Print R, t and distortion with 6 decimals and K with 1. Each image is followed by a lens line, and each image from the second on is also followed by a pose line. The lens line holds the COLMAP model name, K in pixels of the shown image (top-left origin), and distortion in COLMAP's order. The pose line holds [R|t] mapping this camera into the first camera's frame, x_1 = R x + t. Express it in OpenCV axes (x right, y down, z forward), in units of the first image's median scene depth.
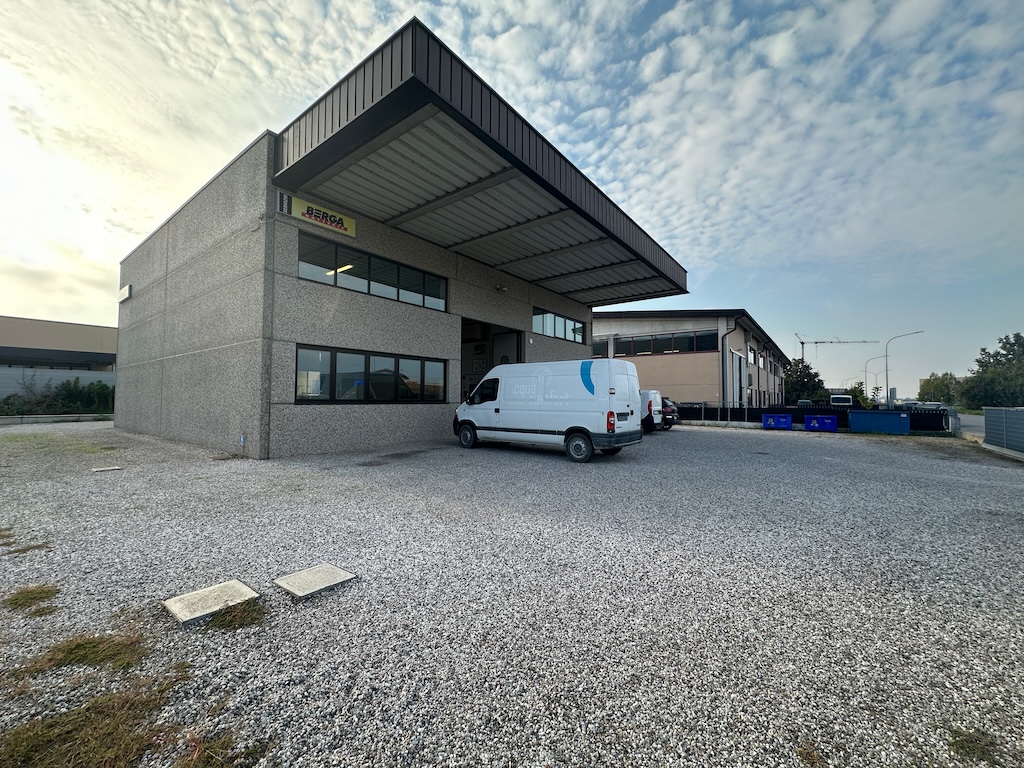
lens RADIAL K [[409.9, 0, 512.8], [0, 409.9, 383.7], [0, 0, 1]] dist [-0.001239, -0.000281]
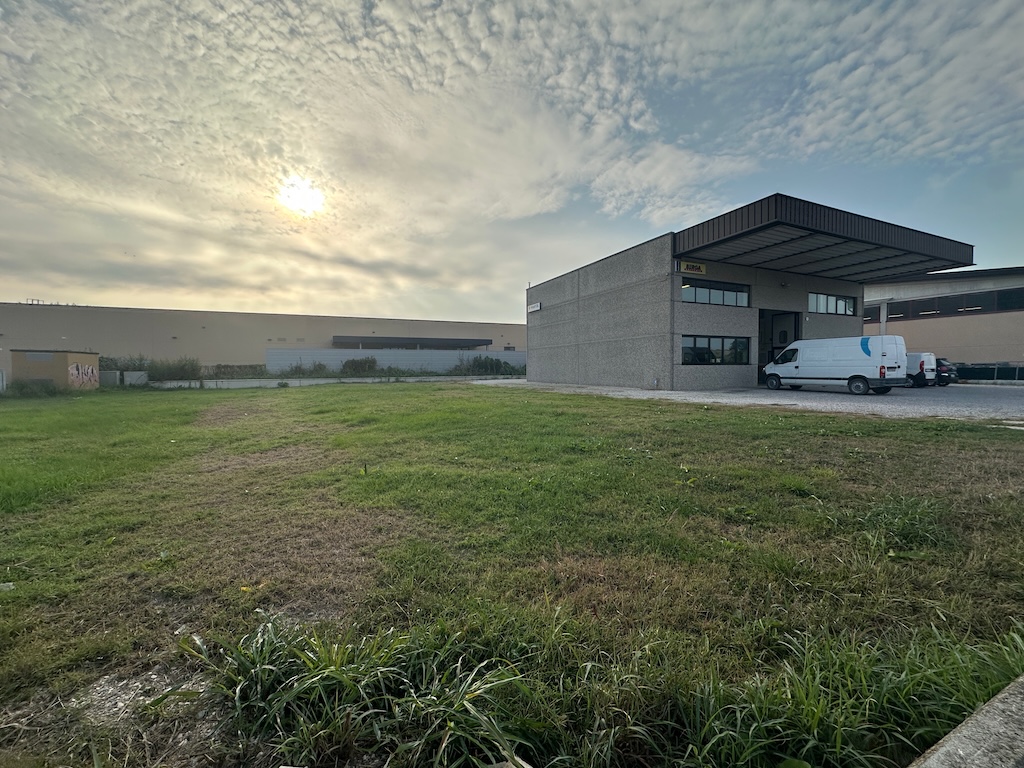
lens RADIAL K [[407.9, 0, 520.1], [0, 407.9, 383.9], [0, 0, 1]] dist [0.001200, 0.000171]
pose [[0.882108, 0.008522, -0.470970, -0.191907], [0.027849, 0.997144, 0.070202, -0.013533], [0.470224, -0.075042, 0.879351, -0.797903]]
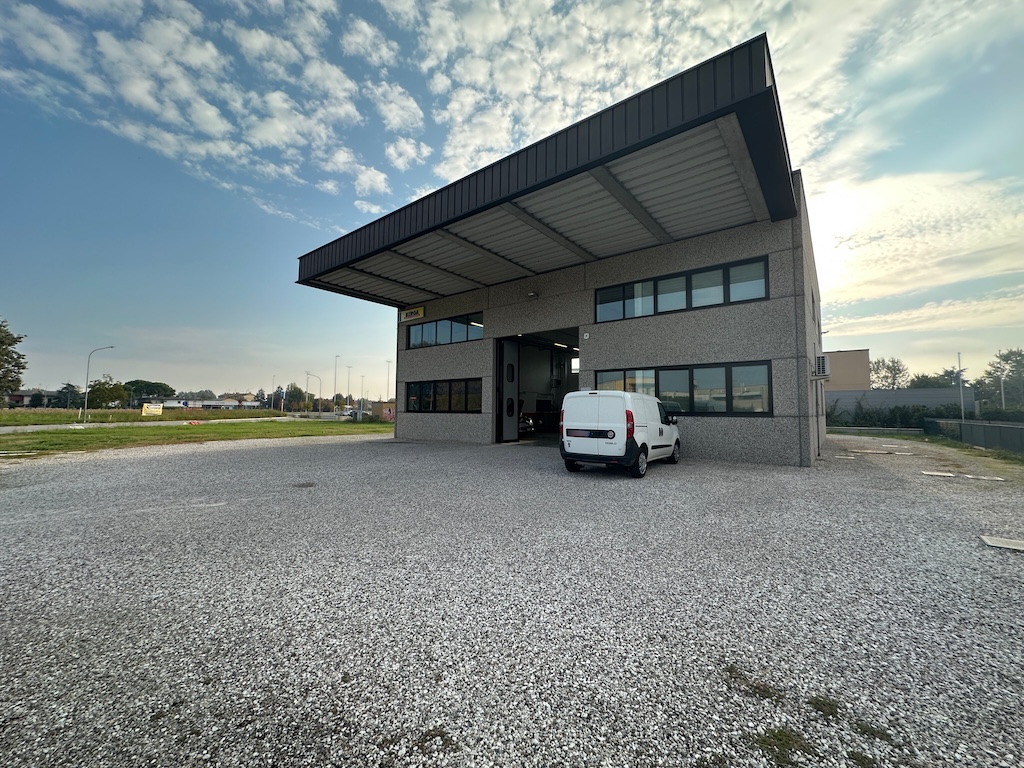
lens RADIAL K [[409.9, 0, 512.8], [0, 409.9, 383.7], [0, 0, 1]] dist [-0.001239, -0.000281]
pose [[-0.019923, -0.072295, -0.997184, 1.021916], [0.022643, 0.997094, -0.072741, 0.050211], [0.999545, -0.024029, -0.018228, 1.075523]]
